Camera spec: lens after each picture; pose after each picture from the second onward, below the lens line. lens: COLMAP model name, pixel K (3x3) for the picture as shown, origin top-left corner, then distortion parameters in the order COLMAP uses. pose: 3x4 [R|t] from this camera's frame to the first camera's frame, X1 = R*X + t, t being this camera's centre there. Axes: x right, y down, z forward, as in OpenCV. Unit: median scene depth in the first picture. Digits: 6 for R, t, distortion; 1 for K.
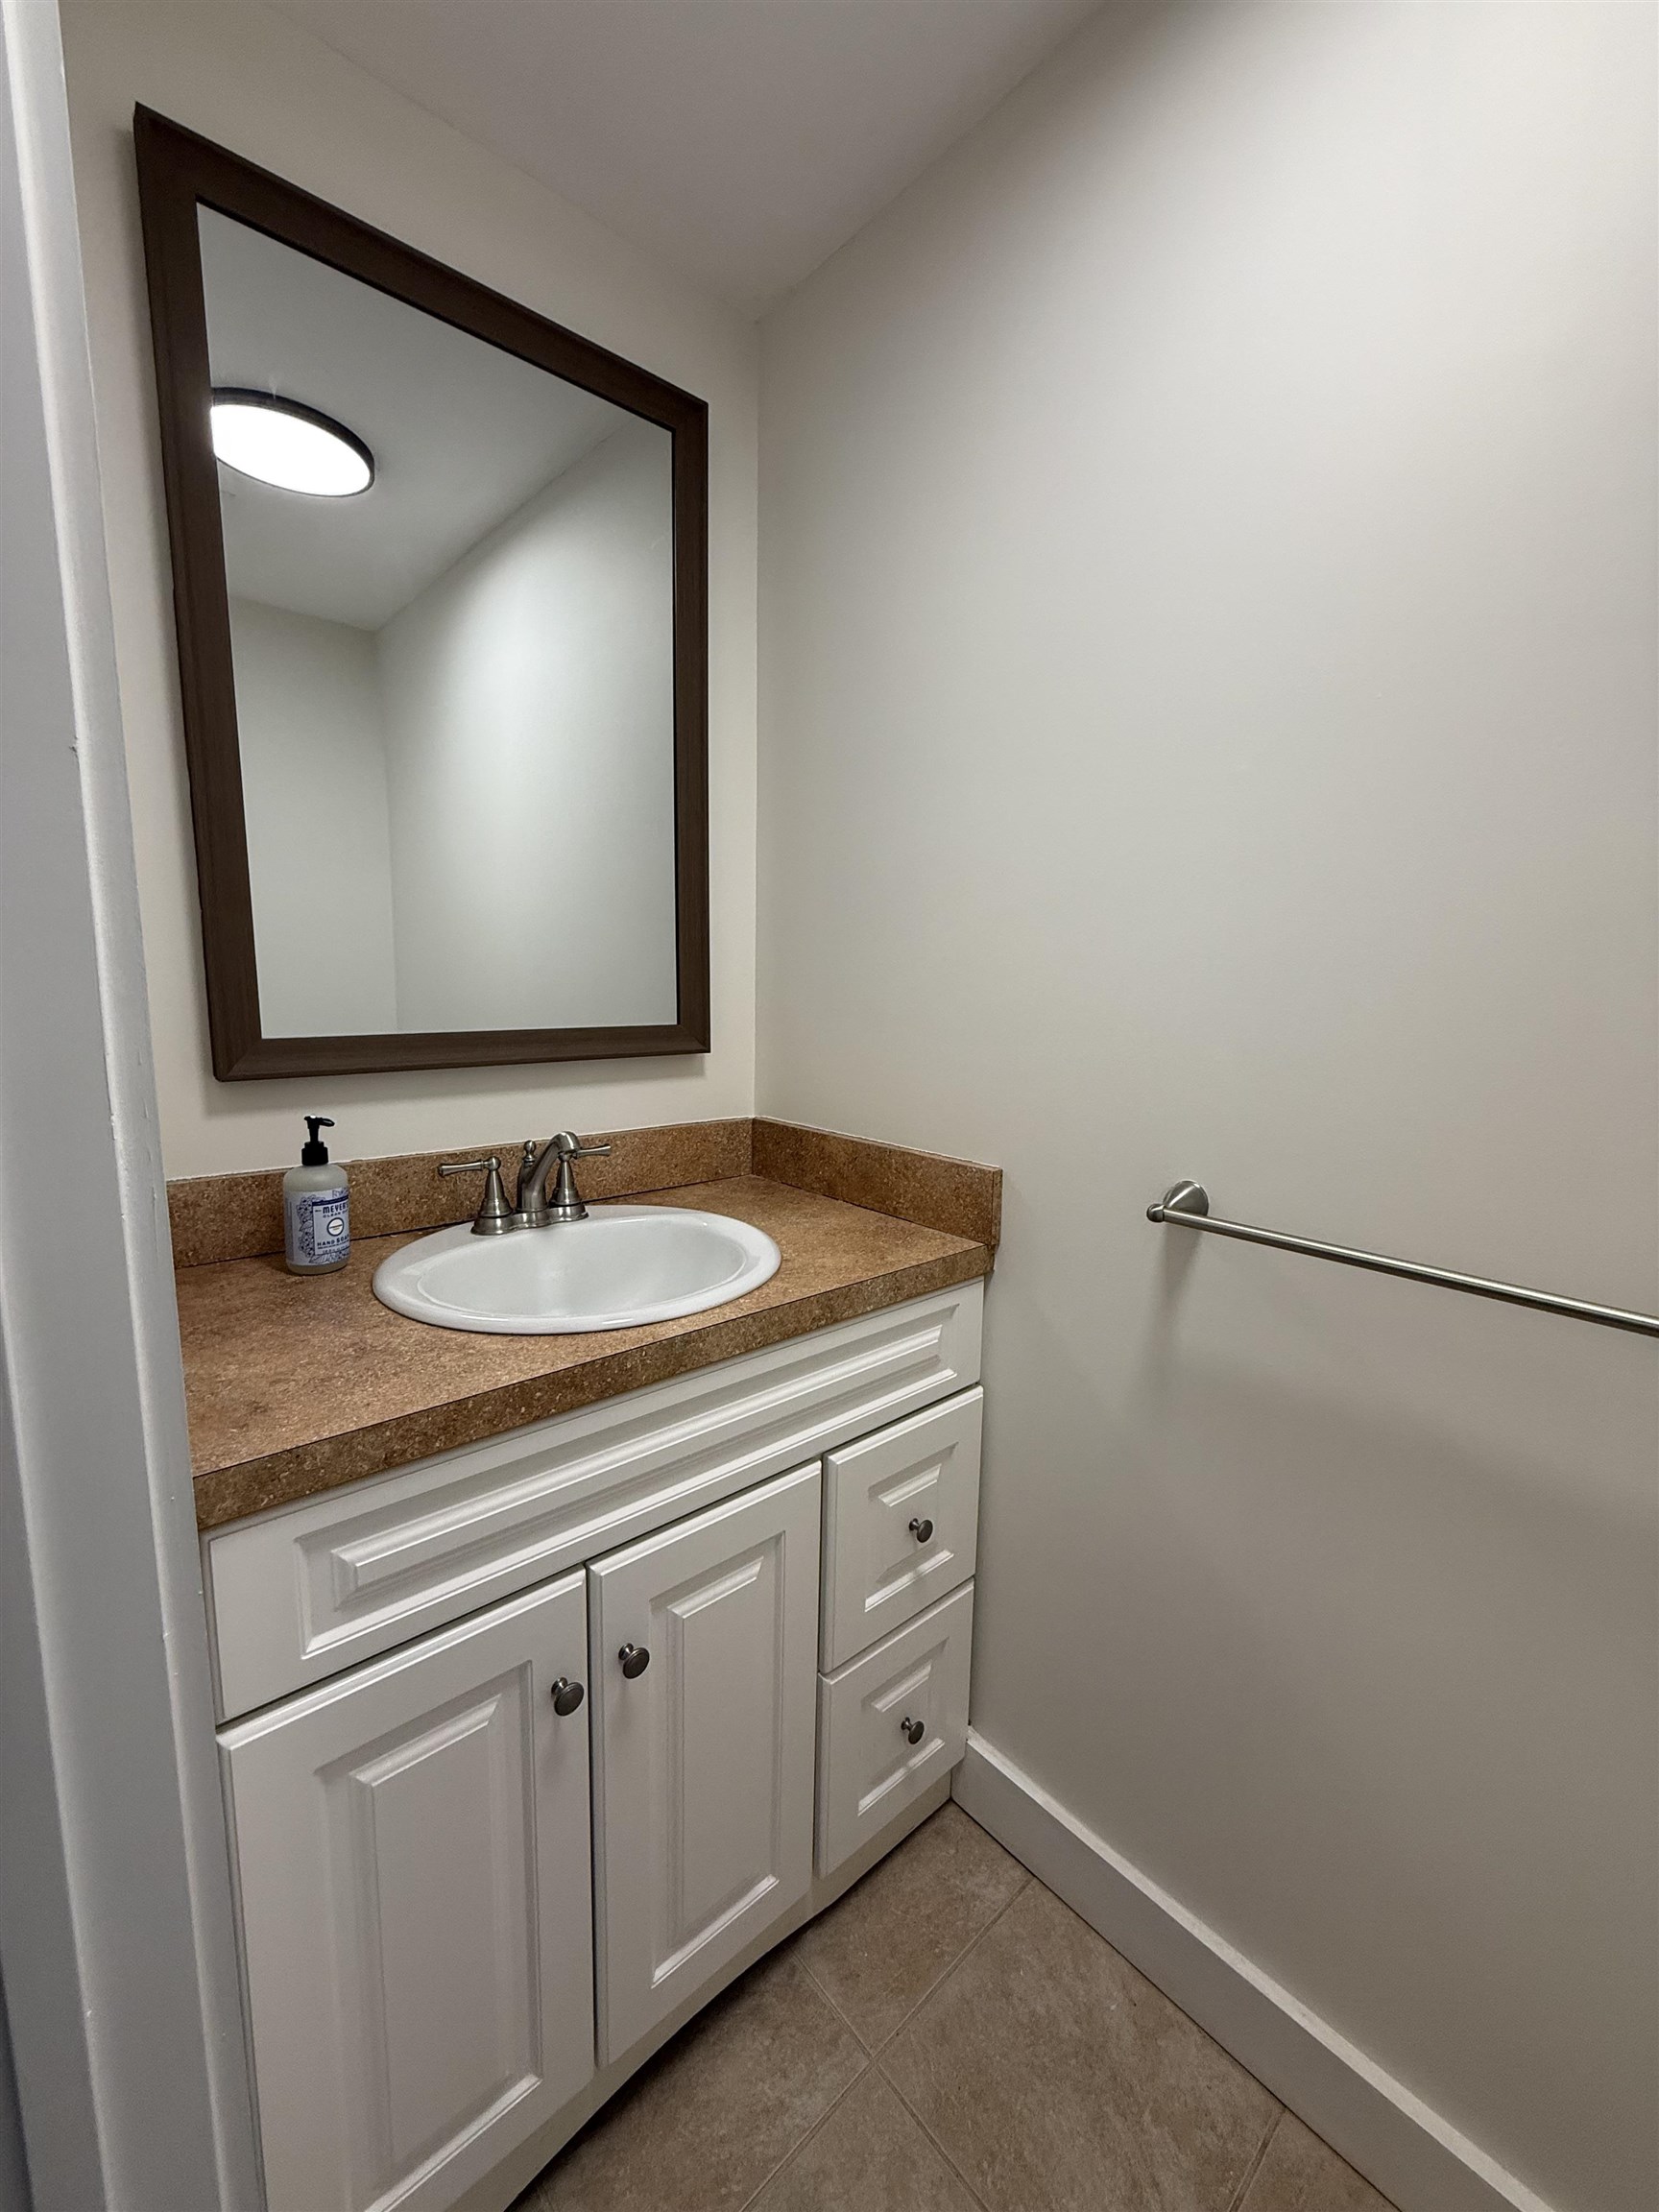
lens RADIAL K [[913.9, 0, 807.5], [0, 913.9, 1087.9], [0, 0, 1]] dist [0.001497, -0.000621]
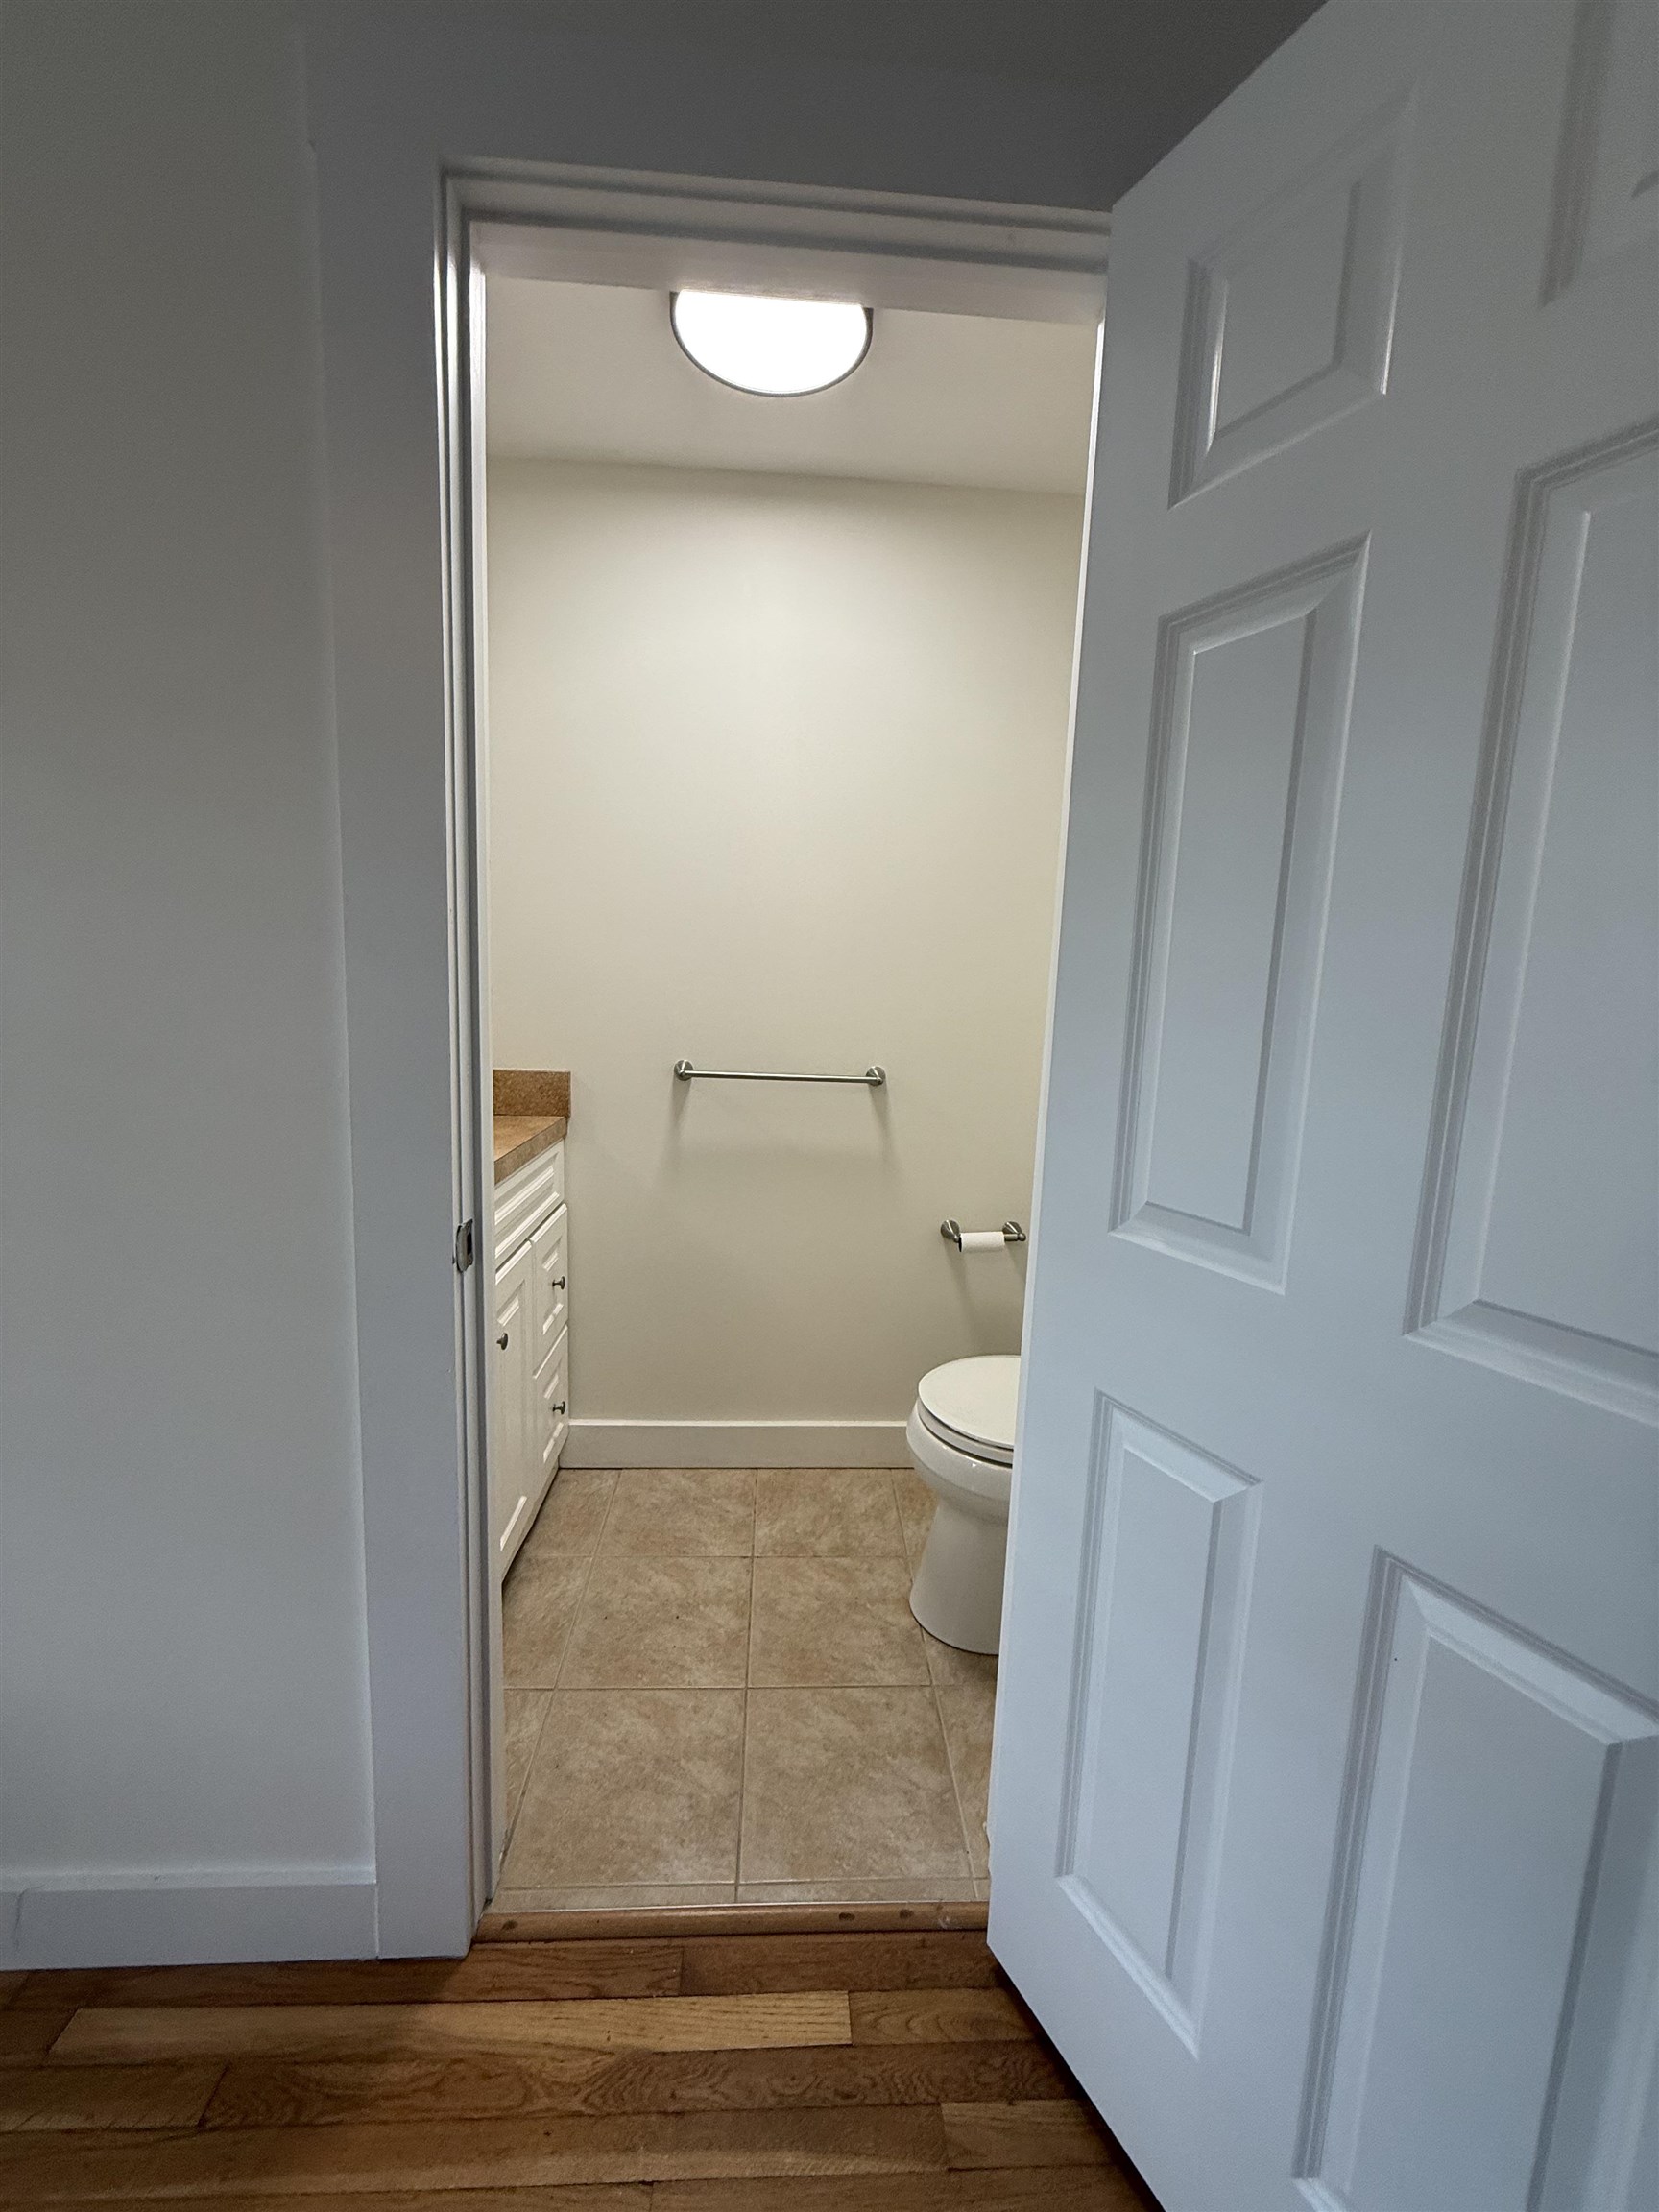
lens RADIAL K [[913.9, 0, 833.3], [0, 913.9, 1112.8], [0, 0, 1]] dist [0.001497, -0.000621]
pose [[0.615662, -0.111808, 0.780038, -0.819689], [0.085443, 0.993518, 0.074970, 0.078691], [-0.783365, 0.020493, 0.621224, -0.446349]]
